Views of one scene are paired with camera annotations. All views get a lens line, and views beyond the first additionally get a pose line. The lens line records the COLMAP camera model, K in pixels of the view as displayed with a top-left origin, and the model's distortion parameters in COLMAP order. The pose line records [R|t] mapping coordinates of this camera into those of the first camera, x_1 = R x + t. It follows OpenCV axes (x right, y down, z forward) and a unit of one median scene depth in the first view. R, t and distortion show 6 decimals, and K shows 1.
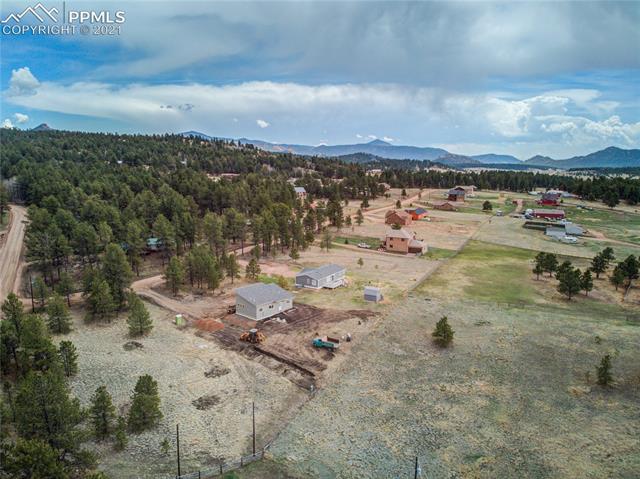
lens RADIAL K [[493.7, 0, 320.0], [0, 493.7, 239.5], [0, 0, 1]] dist [0.121907, -0.259656]
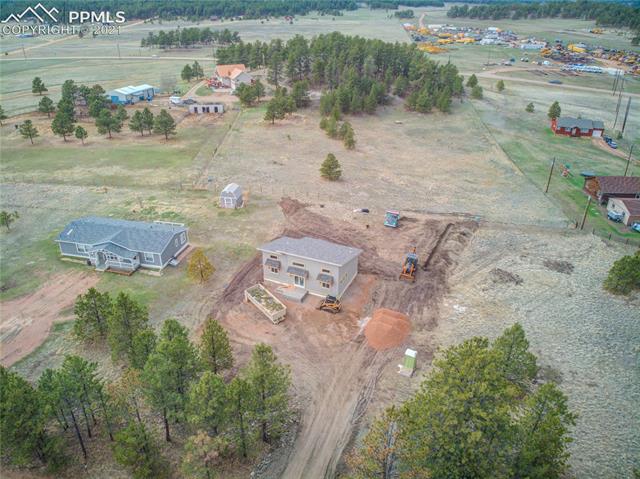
lens RADIAL K [[464.7, 0, 318.0], [0, 464.7, 251.9], [0, 0, 1]] dist [0.112008, -0.240031]
pose [[-0.318012, -0.469910, 0.823440, -0.705730], [0.151901, 0.832054, 0.533490, -0.216799], [-0.935839, 0.294738, -0.193224, 1.394978]]
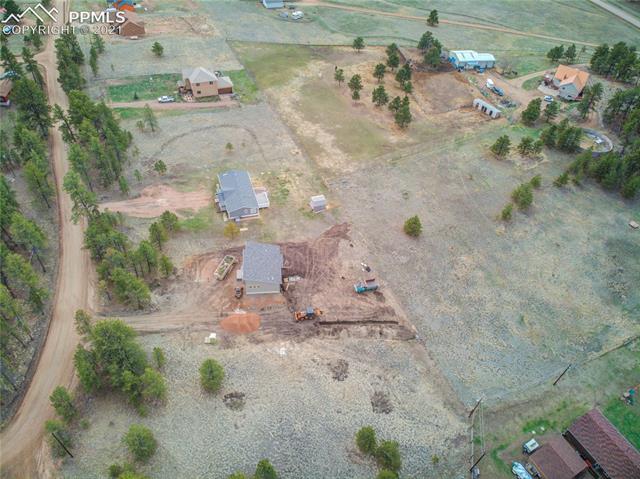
lens RADIAL K [[467.2, 0, 320.0], [0, 467.2, 239.5], [0, 0, 1]] dist [0.213900, -0.517018]
pose [[0.666075, -0.505616, 0.548358, -0.659813], [0.080733, 0.779730, 0.620890, -0.616909], [-0.741503, -0.369288, 0.560179, 0.534105]]
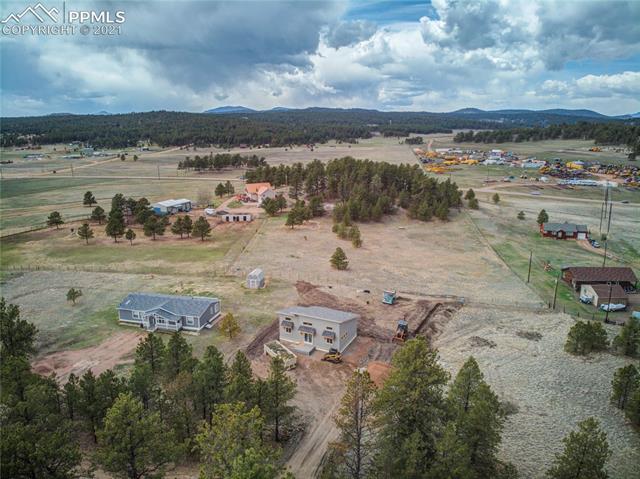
lens RADIAL K [[467.2, 0, 320.0], [0, 467.2, 239.5], [0, 0, 1]] dist [0.213900, -0.517018]
pose [[-0.284146, -0.237858, 0.928808, -0.909322], [0.165277, 0.942085, 0.291821, -0.237606], [-0.944428, 0.236430, -0.228377, 1.433735]]
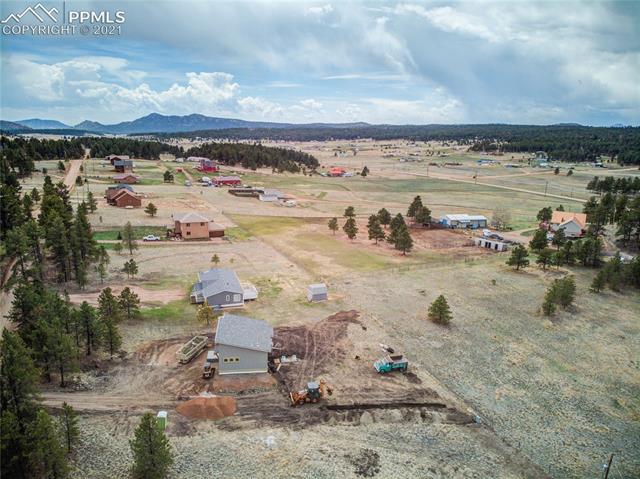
lens RADIAL K [[468.4, 0, 320.0], [0, 468.4, 239.5], [0, 0, 1]] dist [0.070486, -0.171184]
pose [[0.644347, -0.171600, 0.745232, -0.658842], [0.110322, 0.985164, 0.131461, -0.120804], [-0.756734, -0.002491, 0.653718, 0.617440]]
